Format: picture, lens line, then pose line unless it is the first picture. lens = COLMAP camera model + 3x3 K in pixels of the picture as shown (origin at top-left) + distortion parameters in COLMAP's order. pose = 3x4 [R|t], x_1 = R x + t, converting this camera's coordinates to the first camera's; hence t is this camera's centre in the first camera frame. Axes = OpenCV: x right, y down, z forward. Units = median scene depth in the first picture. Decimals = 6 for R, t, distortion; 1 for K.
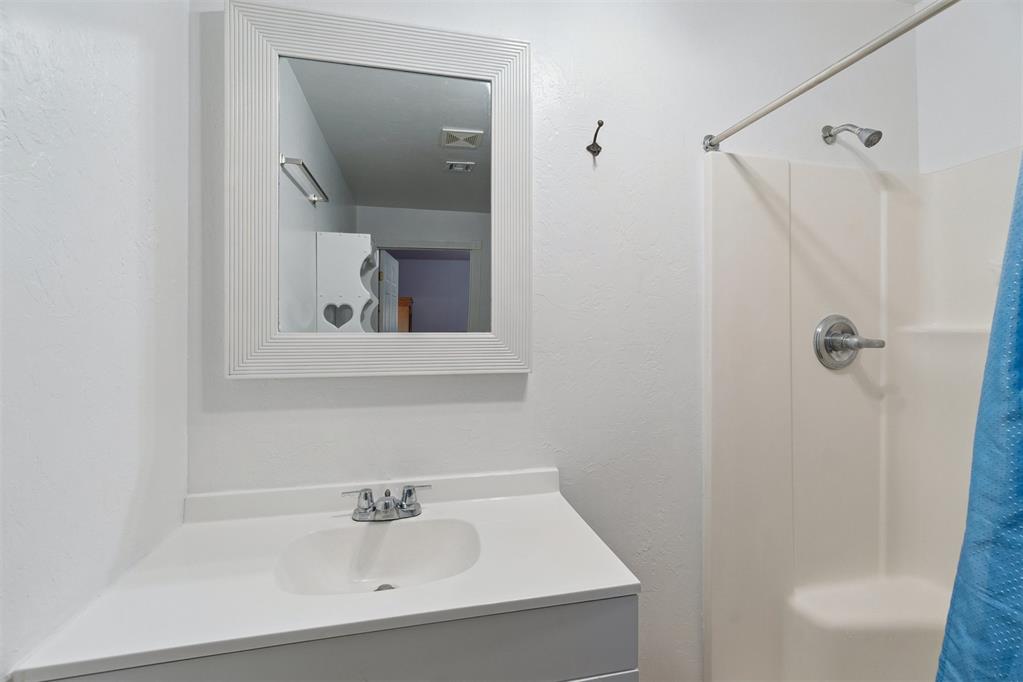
lens RADIAL K [[441.8, 0, 517.0], [0, 441.8, 334.2], [0, 0, 1]] dist [-0.004101, 0.000561]
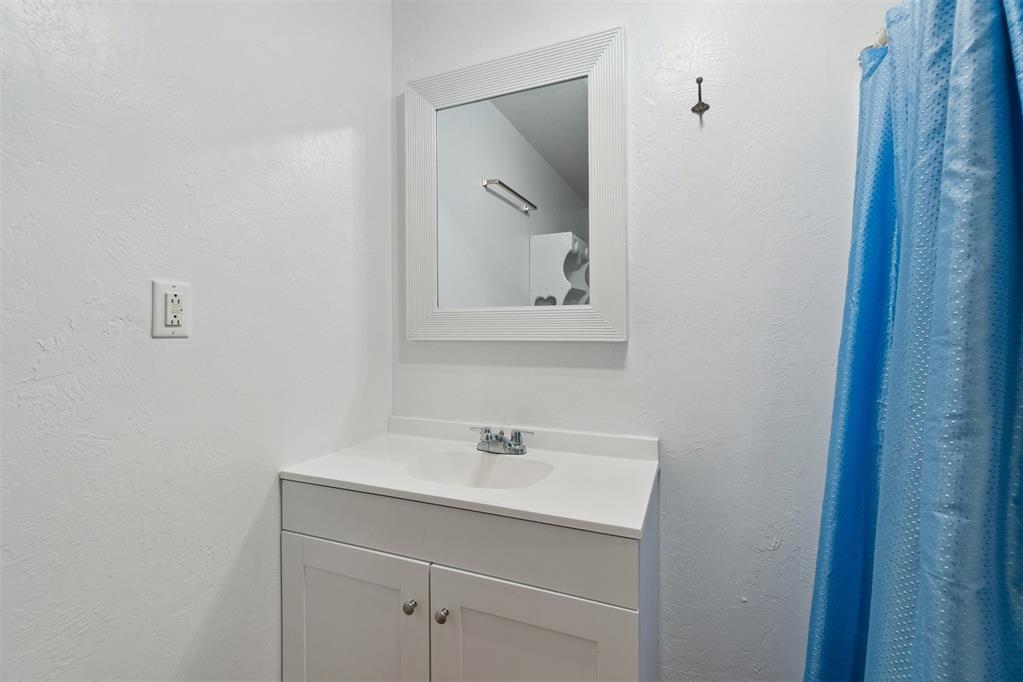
lens RADIAL K [[441.8, 0, 512.3], [0, 441.8, 336.8], [0, 0, 1]] dist [-0.004101, 0.000561]
pose [[0.818397, 0.004501, -0.574635, 0.413820], [-0.001835, 0.999985, 0.005220, 0.071184], [0.574650, -0.003217, 0.818393, -0.010470]]
